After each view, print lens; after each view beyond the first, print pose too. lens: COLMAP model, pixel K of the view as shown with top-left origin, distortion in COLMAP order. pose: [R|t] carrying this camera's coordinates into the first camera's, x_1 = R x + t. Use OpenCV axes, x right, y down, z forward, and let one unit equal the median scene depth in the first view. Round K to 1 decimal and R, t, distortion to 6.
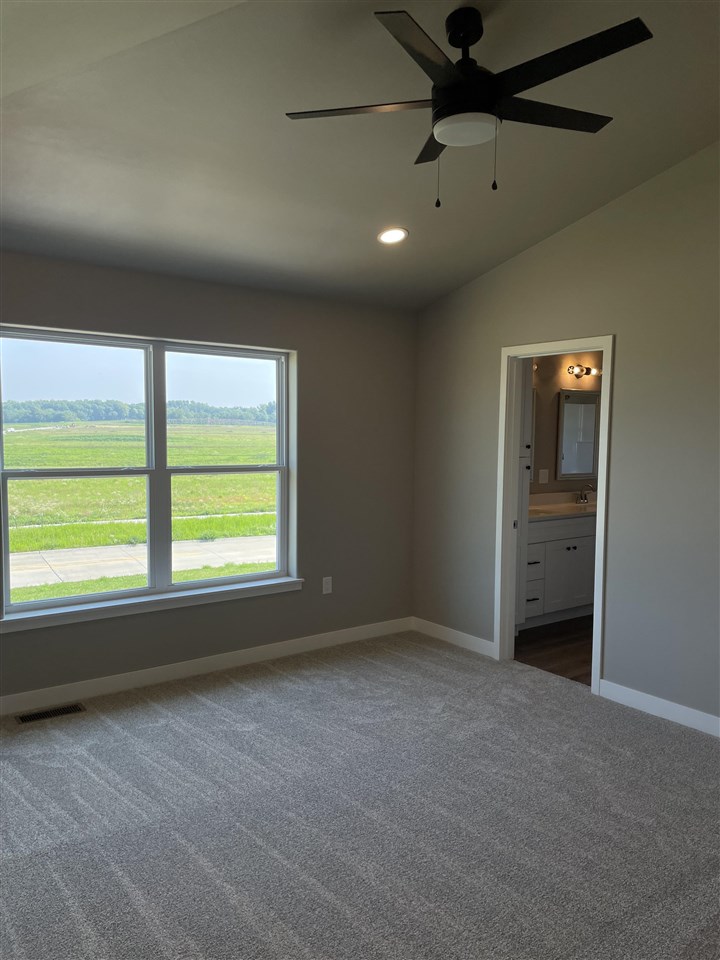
lens RADIAL K [[729.9, 0, 369.5], [0, 729.9, 484.1], [0, 0, 1]] dist [0.039522, -0.033977]
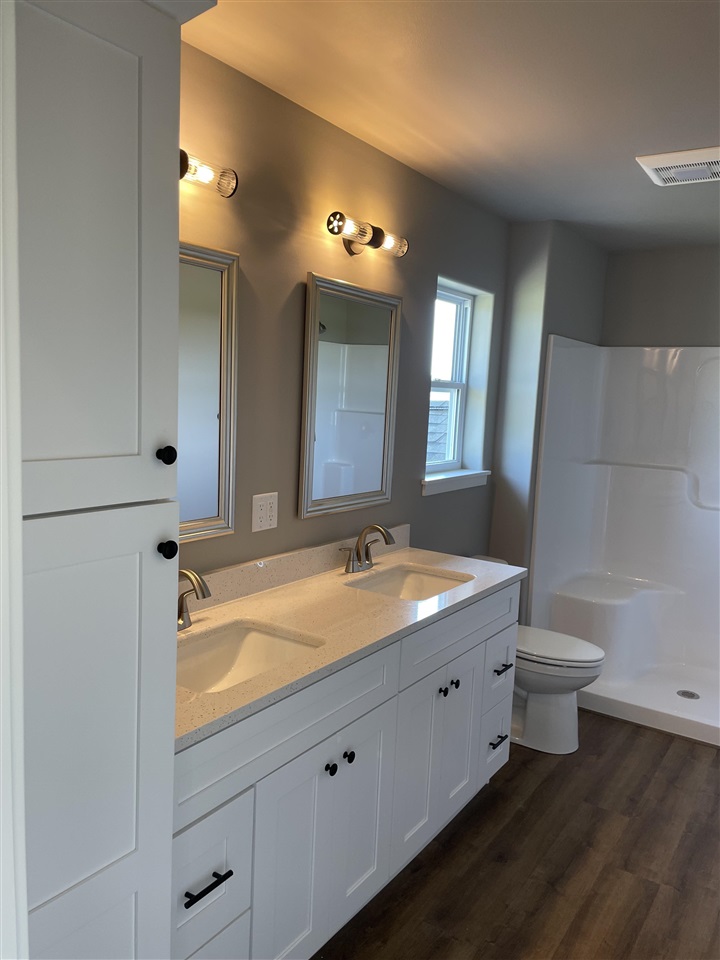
lens RADIAL K [[729.9, 0, 360.9], [0, 729.9, 481.8], [0, 0, 1]] dist [0.039522, -0.033977]
pose [[0.948653, -0.013506, 0.316029, 0.166214], [-0.003414, 0.998593, 0.052926, -0.045335], [-0.316299, -0.051287, 0.947272, 0.629911]]
